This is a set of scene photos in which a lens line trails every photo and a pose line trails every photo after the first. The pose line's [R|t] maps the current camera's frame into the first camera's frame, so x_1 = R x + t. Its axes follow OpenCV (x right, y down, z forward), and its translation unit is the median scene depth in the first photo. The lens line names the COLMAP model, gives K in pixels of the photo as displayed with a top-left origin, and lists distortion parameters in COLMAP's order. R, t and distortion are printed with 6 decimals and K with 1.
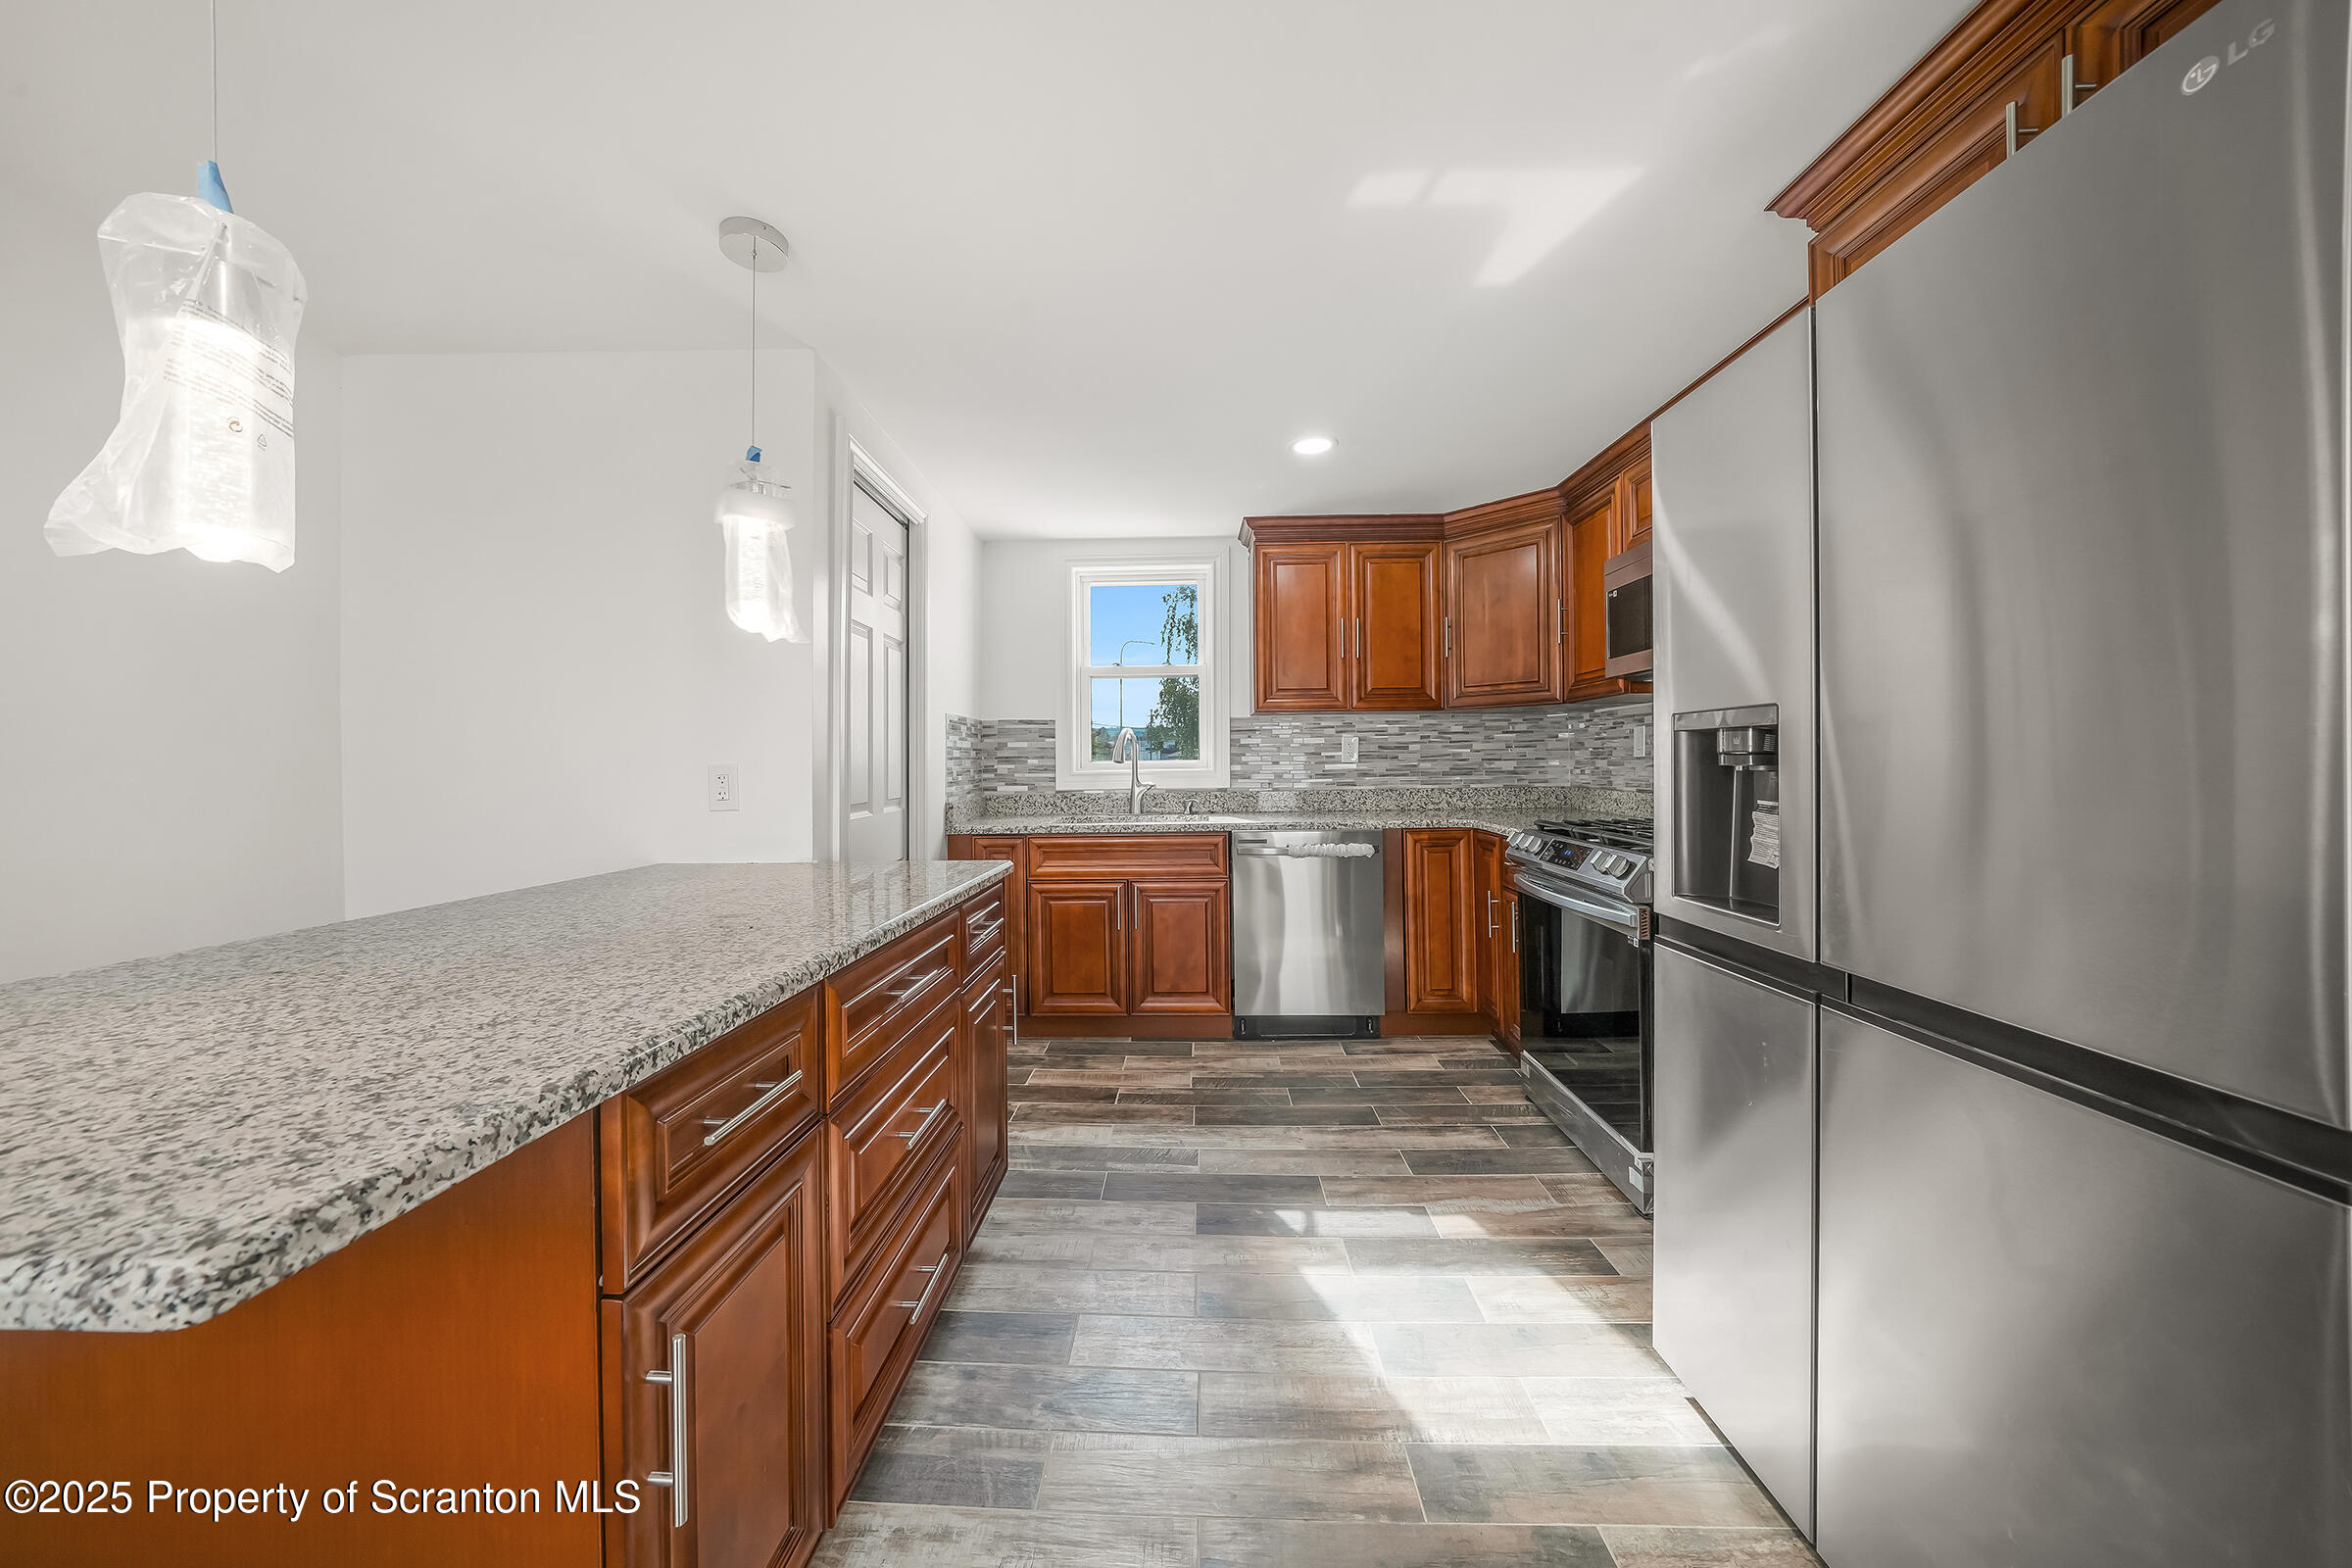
lens RADIAL K [[807.2, 0, 1167.6], [0, 807.2, 771.8], [0, 0, 1]] dist [-0.013457, -0.000039]
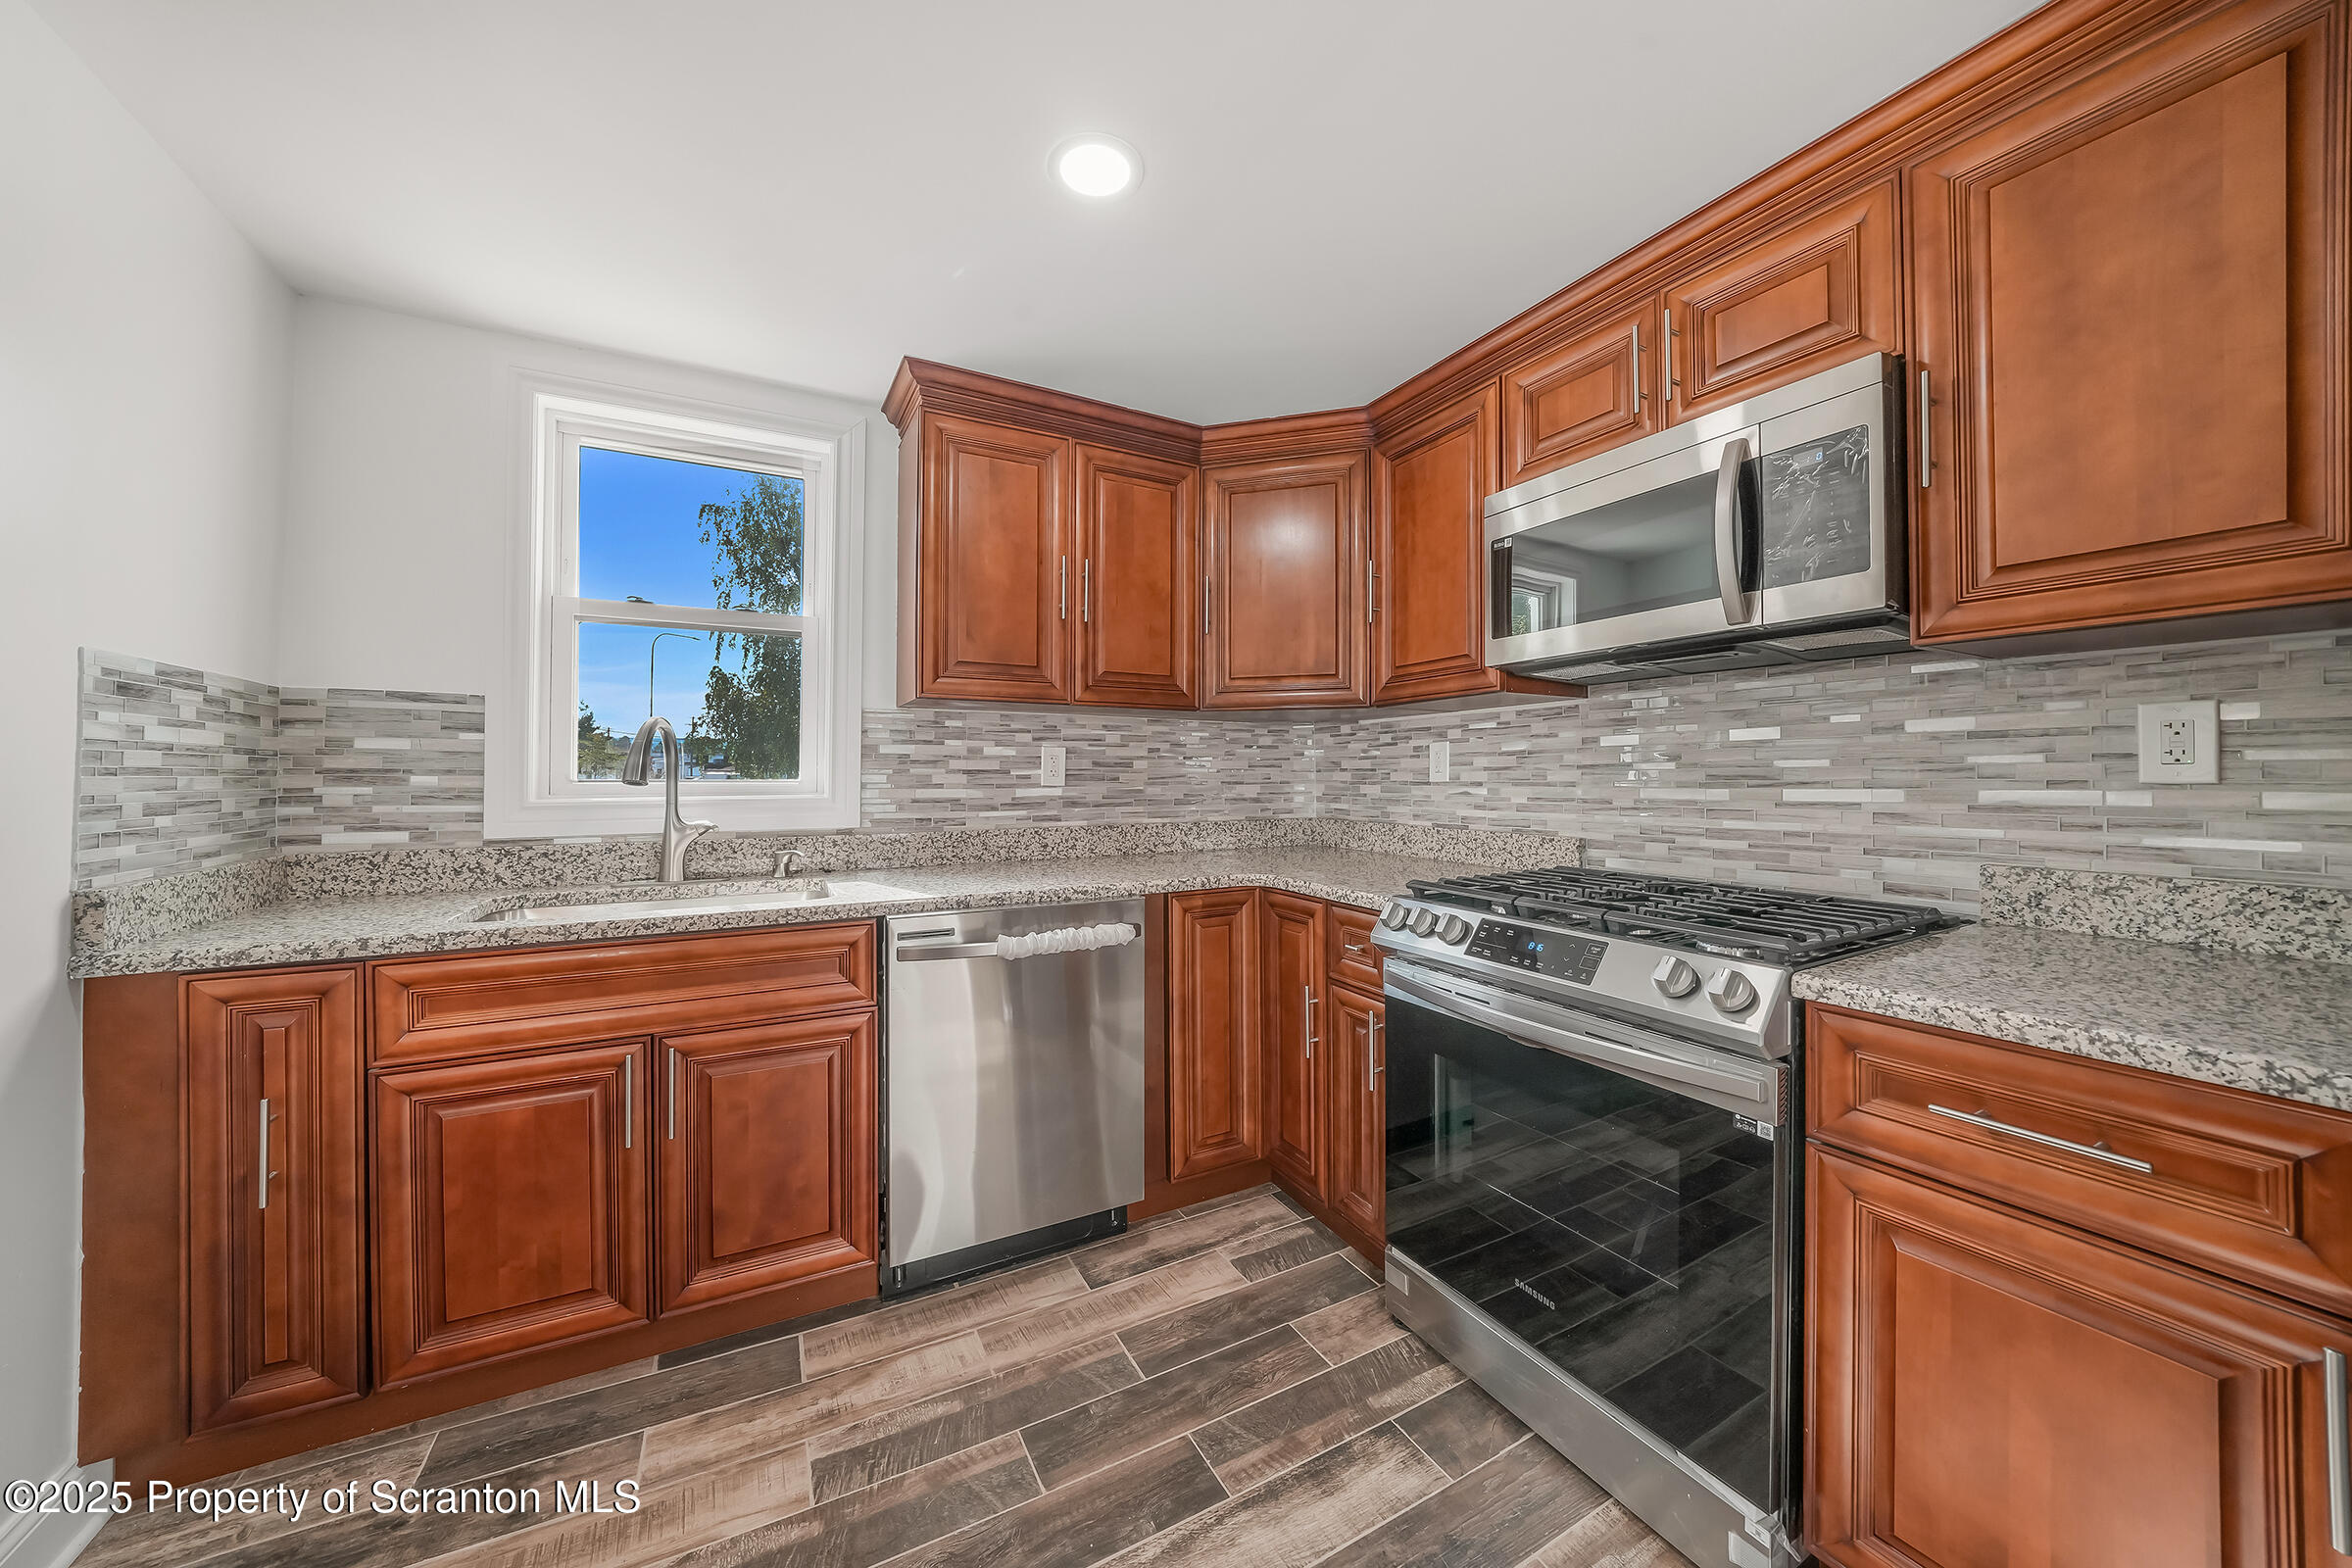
lens RADIAL K [[807.2, 0, 1167.6], [0, 807.2, 771.8], [0, 0, 1]] dist [-0.013457, -0.000039]
pose [[0.869959, 0.014229, 0.492919, -0.019595], [-0.002766, 0.999709, -0.023976, -0.008376], [-0.493117, 0.019495, 0.869745, 0.421803]]
